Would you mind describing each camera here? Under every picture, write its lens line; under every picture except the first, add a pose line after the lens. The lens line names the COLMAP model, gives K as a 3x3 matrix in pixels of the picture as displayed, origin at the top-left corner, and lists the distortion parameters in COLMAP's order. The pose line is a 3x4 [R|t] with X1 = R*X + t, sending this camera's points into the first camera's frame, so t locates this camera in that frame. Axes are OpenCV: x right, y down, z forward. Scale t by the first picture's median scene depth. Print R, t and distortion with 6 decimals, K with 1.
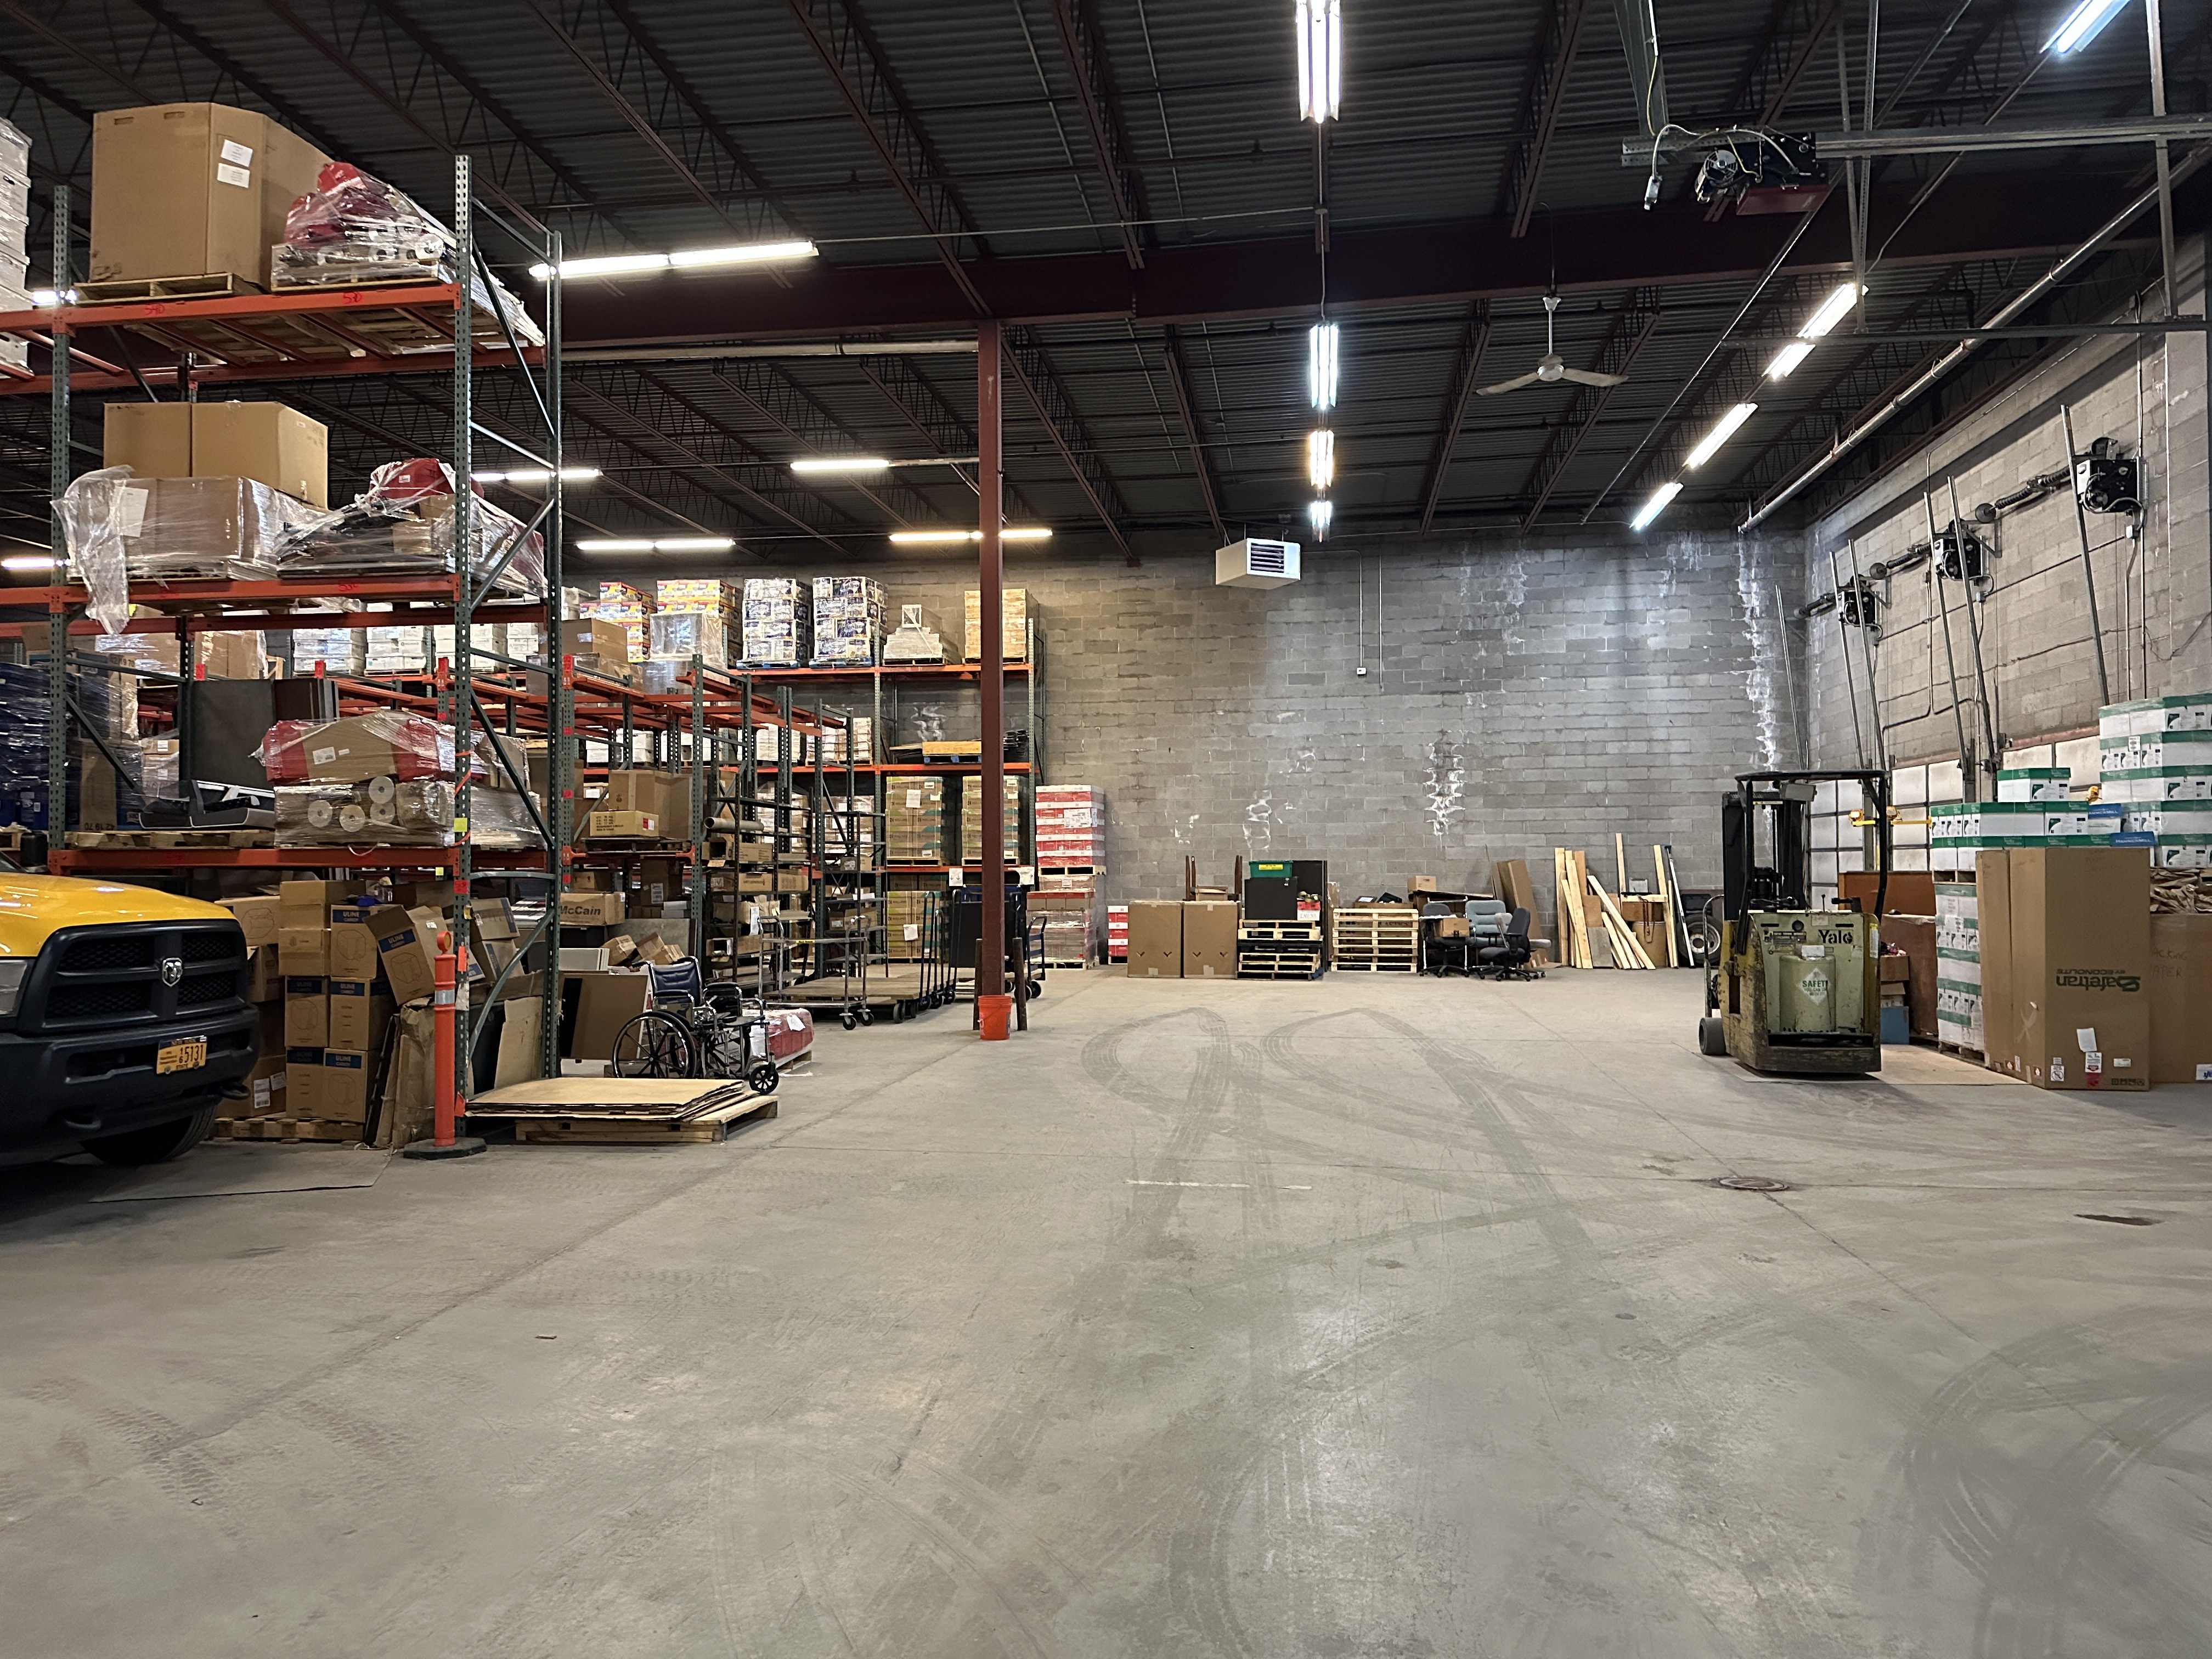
lens RADIAL K [[1558.8, 0, 1114.7], [0, 1558.8, 843.8], [0, 0, 1]] dist [0.088389, -0.082778]
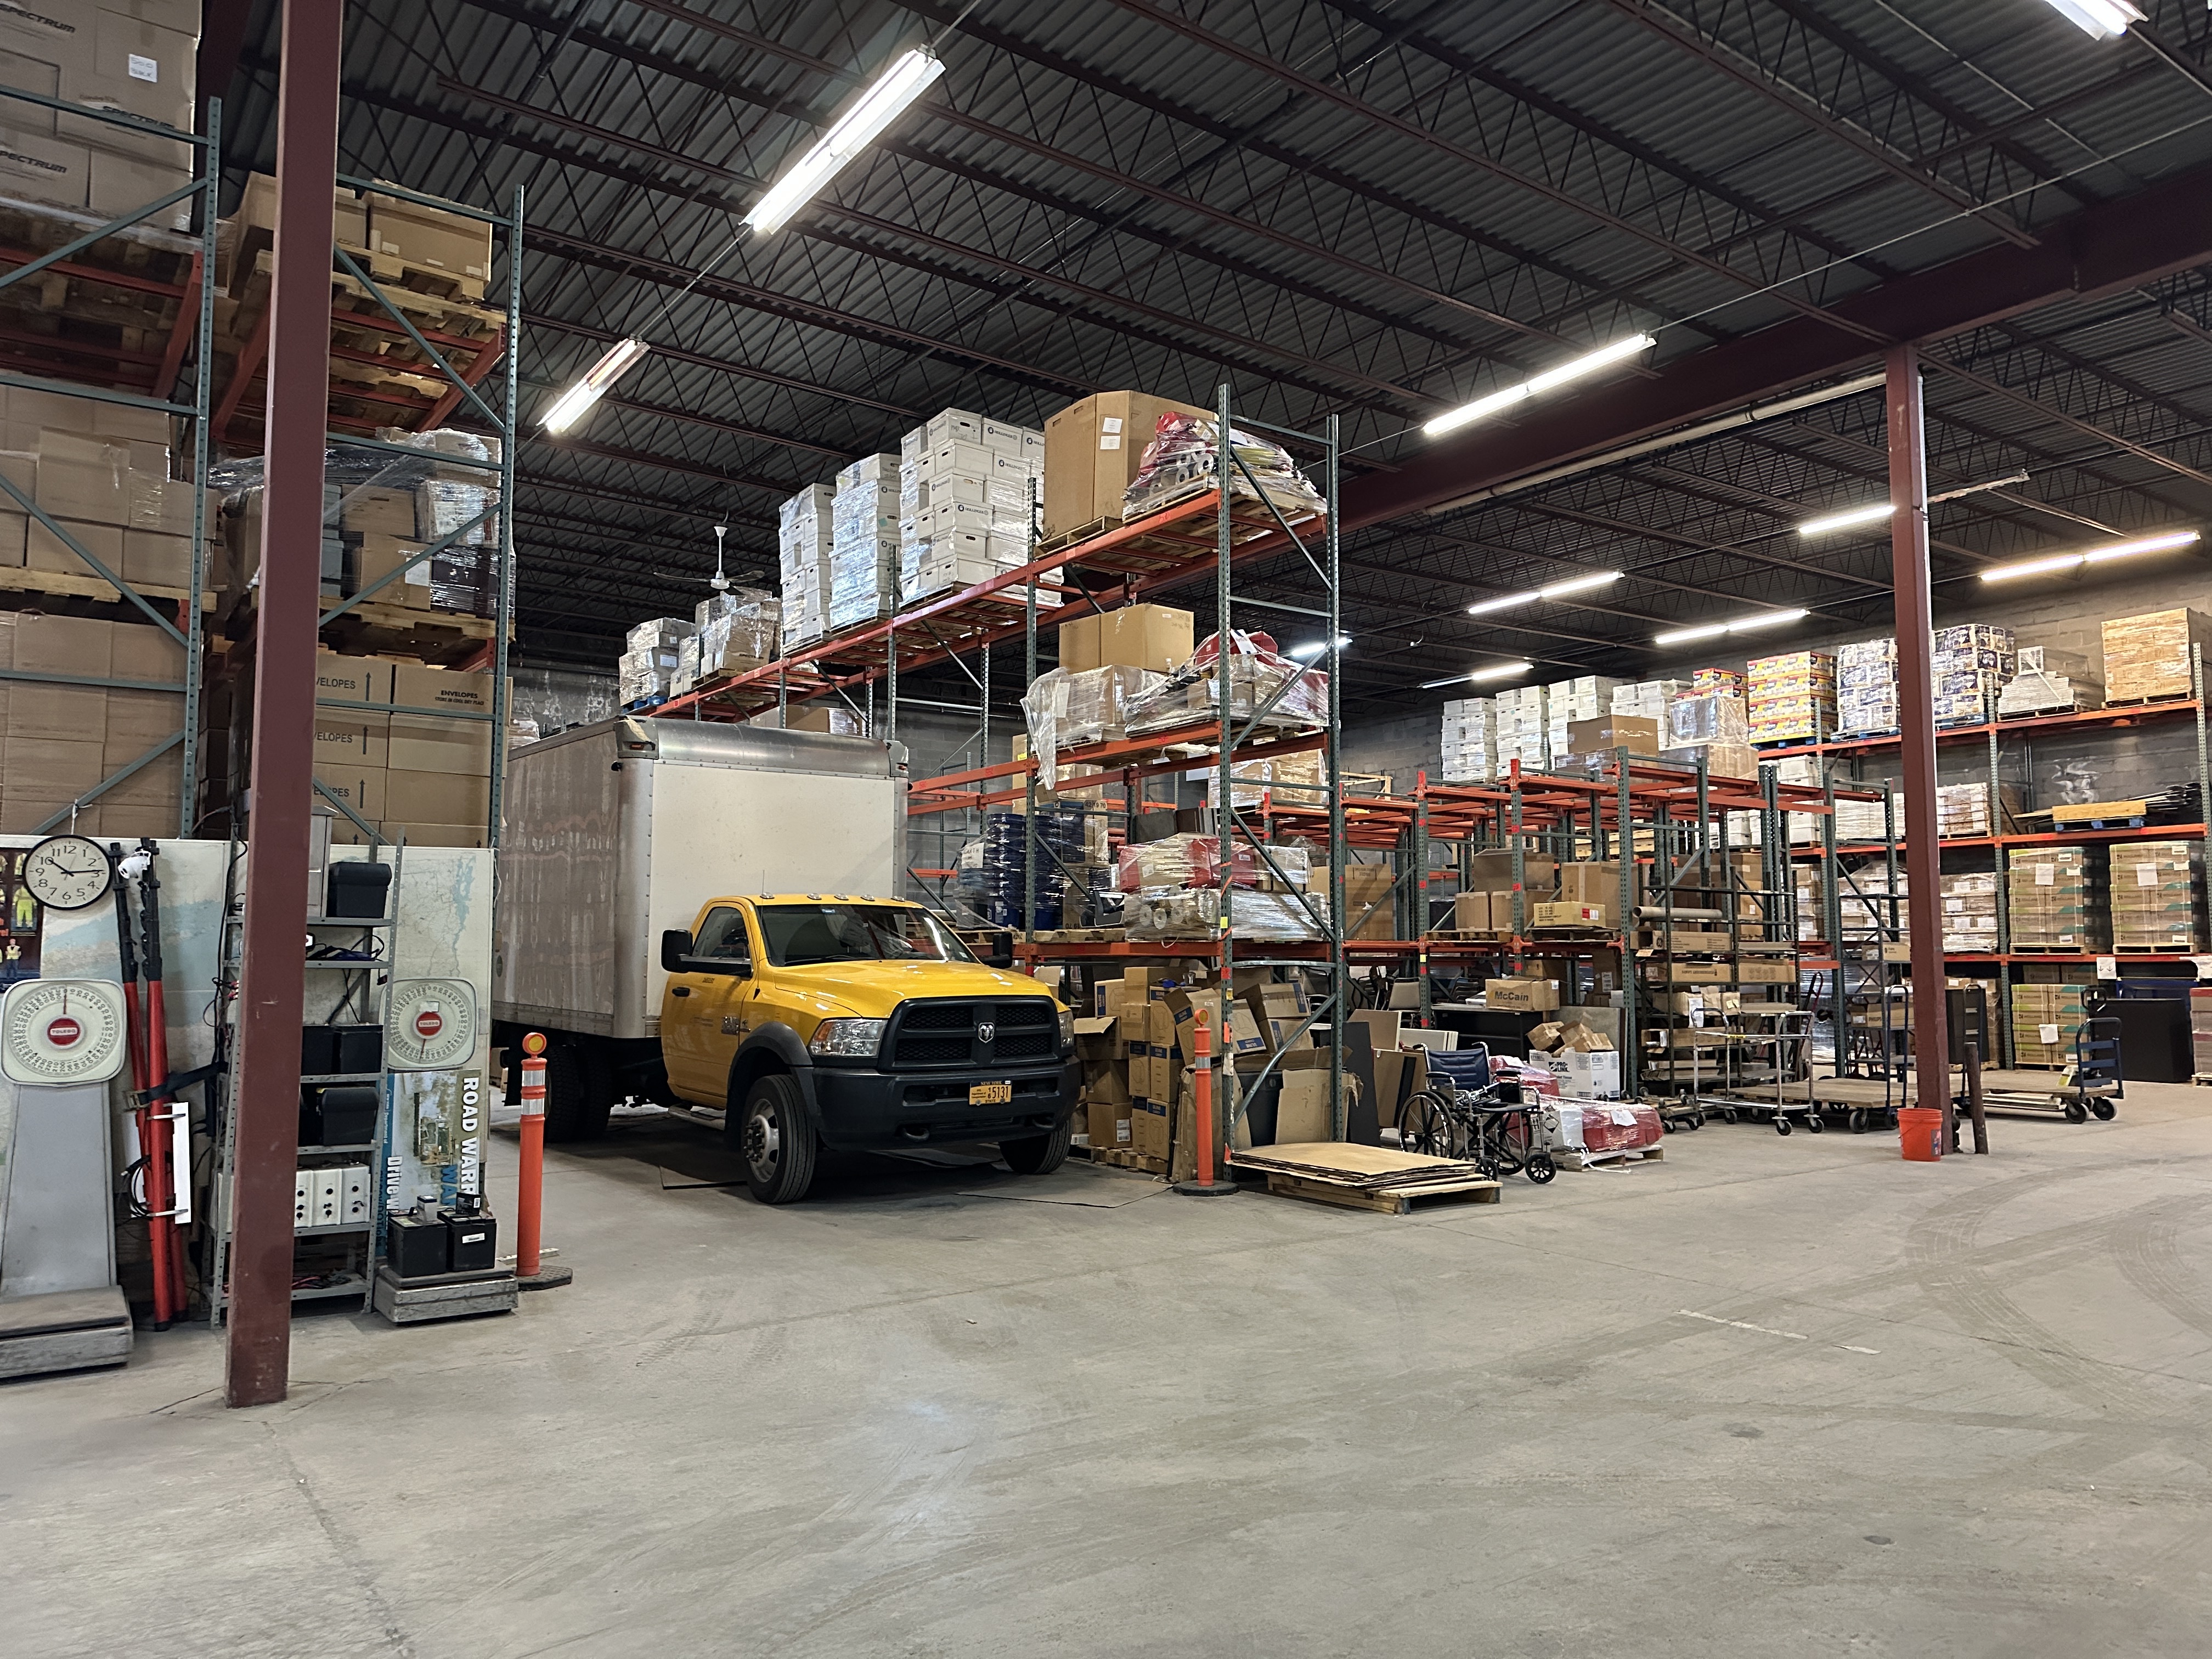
lens RADIAL K [[1558.8, 0, 1089.9], [0, 1558.8, 828.4], [0, 0, 1]] dist [0.088389, -0.082778]
pose [[0.688013, -0.056397, -0.723504, 0.374433], [0.011219, 0.997683, -0.067100, -0.004533], [0.725612, 0.038049, 0.687051, 0.088988]]
